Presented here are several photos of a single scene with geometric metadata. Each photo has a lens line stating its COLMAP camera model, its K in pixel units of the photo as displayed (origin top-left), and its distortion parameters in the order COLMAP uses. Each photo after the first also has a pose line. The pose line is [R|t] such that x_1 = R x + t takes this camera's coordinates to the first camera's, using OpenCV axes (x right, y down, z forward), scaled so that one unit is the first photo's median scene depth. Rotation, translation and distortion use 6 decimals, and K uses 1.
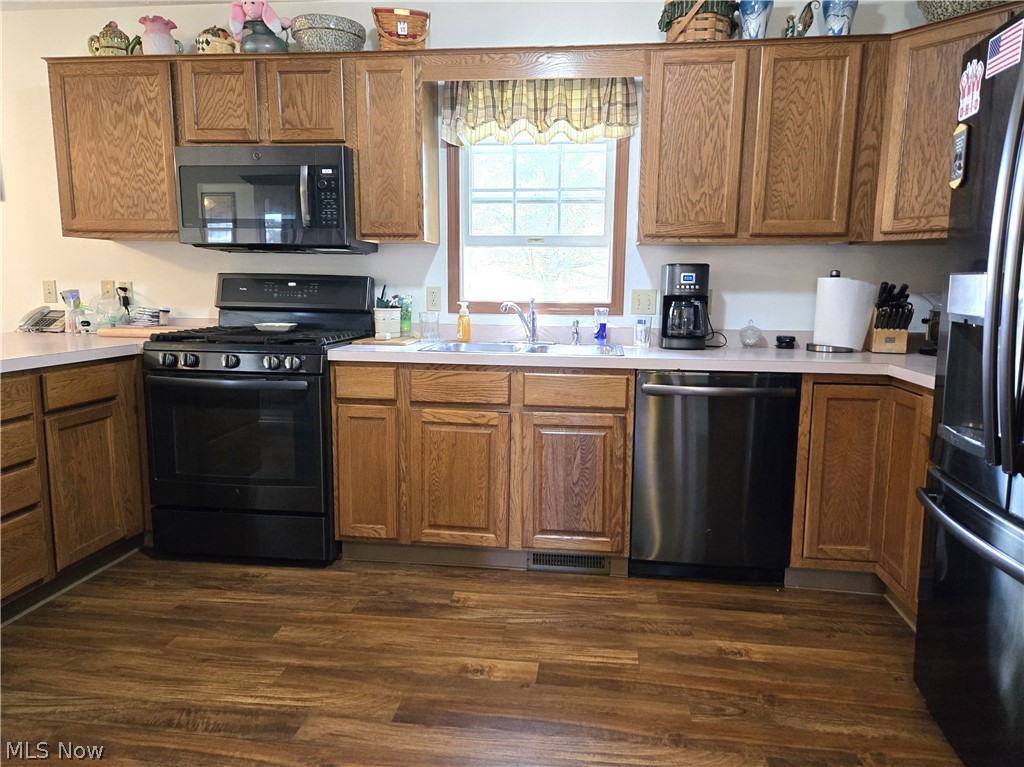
lens RADIAL K [[697.2, 0, 533.2], [0, 697.2, 390.9], [0, 0, 1]] dist [0.059855, -0.043545]
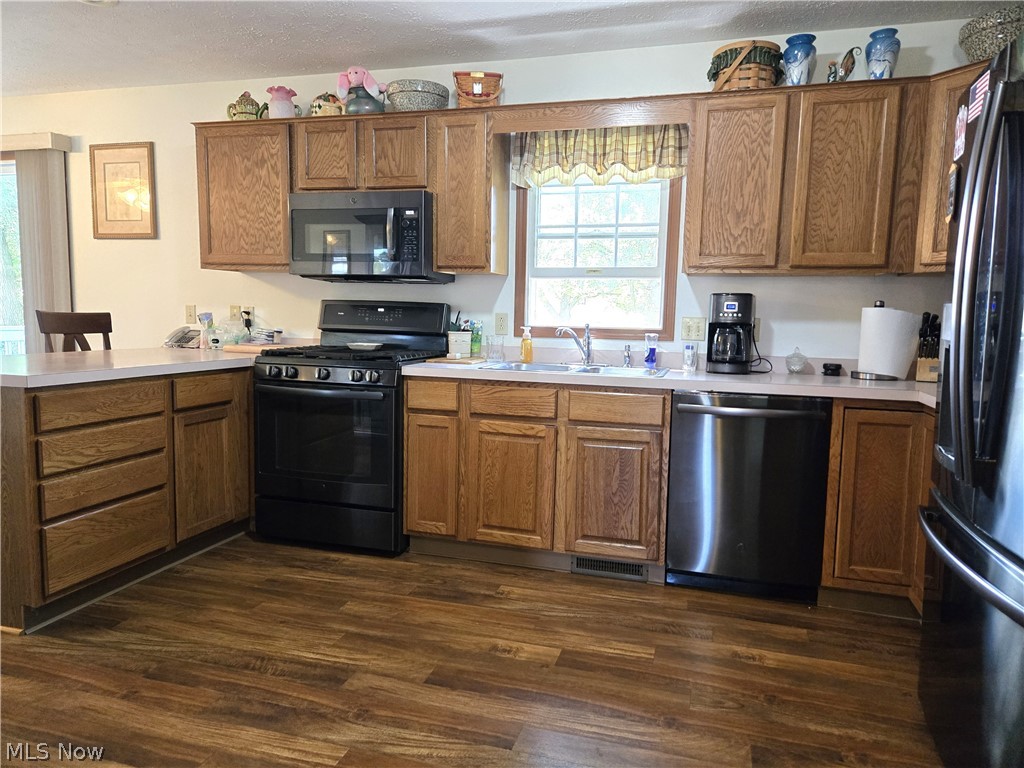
lens RADIAL K [[697.2, 0, 543.7], [0, 697.2, 393.6], [0, 0, 1]] dist [0.059855, -0.043545]
pose [[0.987669, 0.028102, -0.154013, 0.113721], [-0.034387, 0.998675, -0.038295, 0.022720], [0.152733, 0.043118, 0.987326, -0.094388]]
